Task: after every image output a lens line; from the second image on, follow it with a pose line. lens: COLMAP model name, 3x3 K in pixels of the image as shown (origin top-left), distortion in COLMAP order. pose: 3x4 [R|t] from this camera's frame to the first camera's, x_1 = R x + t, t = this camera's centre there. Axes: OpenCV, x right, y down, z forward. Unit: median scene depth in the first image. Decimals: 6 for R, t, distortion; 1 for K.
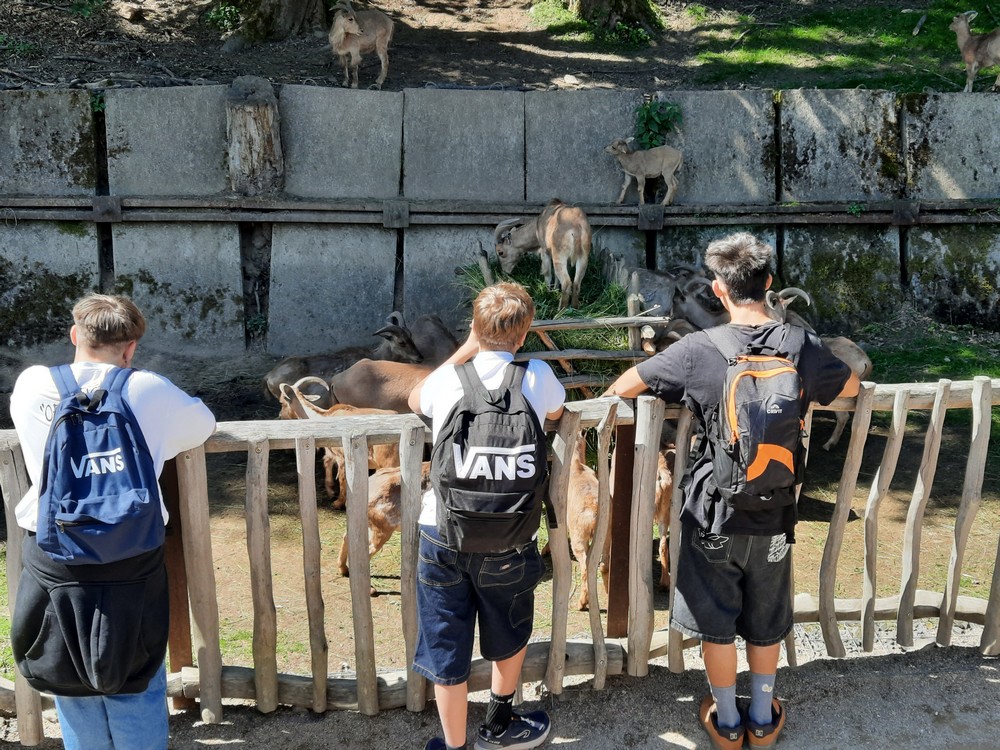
lens RADIAL K [[1424.2, 0, 500.0], [0, 1424.2, 375.0], [0, 0, 1]] dist [0.075877, -0.046024]
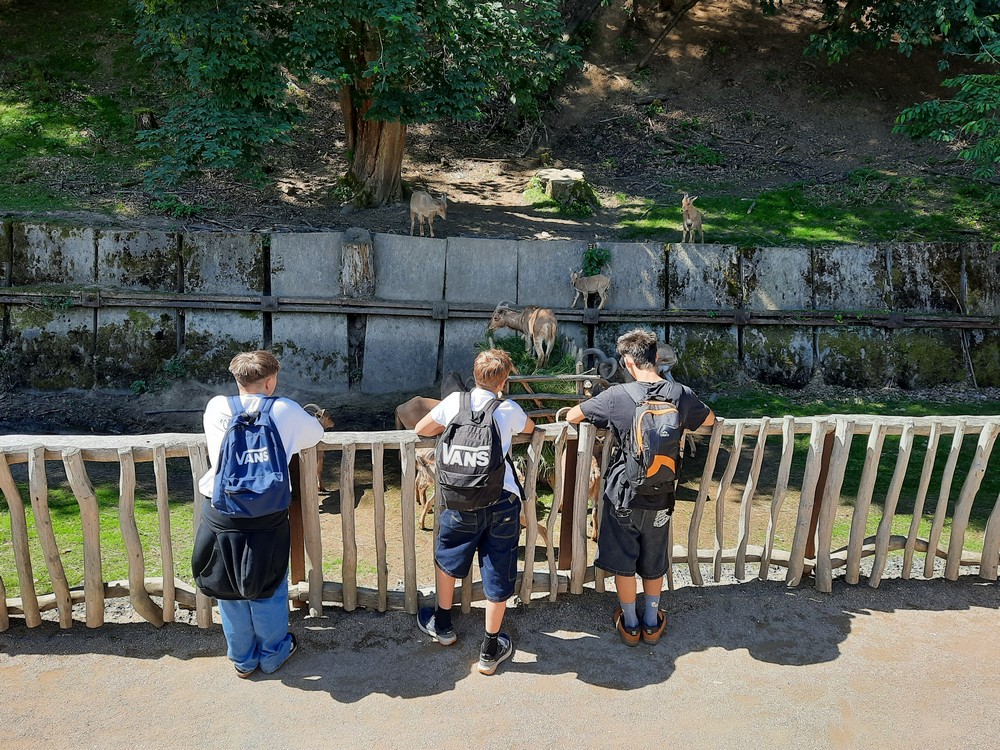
lens RADIAL K [[884.9, 0, 498.7], [0, 884.9, 377.6], [0, 0, 1]] dist [0.093772, -0.090743]
pose [[0.999692, 0.024014, 0.006254, -0.008260], [-0.023786, 0.999127, -0.034343, 0.000534], [-0.007074, 0.034184, 0.999391, -0.044483]]
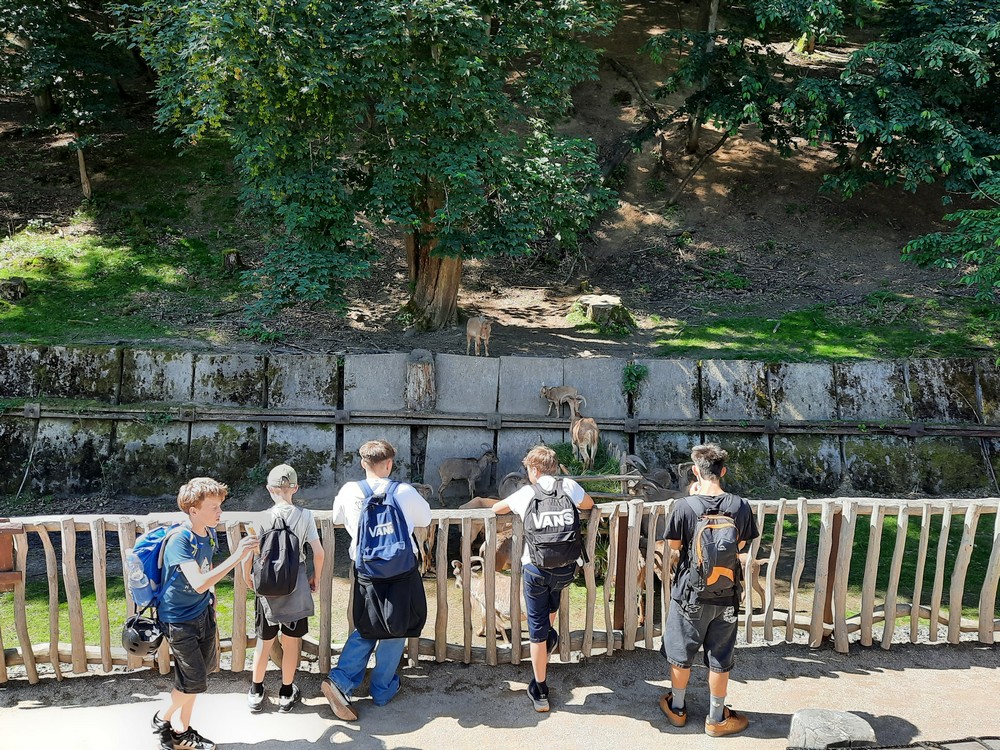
lens RADIAL K [[884.9, 0, 498.7], [0, 884.9, 377.6], [0, 0, 1]] dist [0.093772, -0.090743]
pose [[0.999177, 0.015680, -0.037421, -0.023693], [-0.021699, 0.985838, -0.166288, 0.021825], [0.034284, 0.166963, 0.985367, -0.145638]]
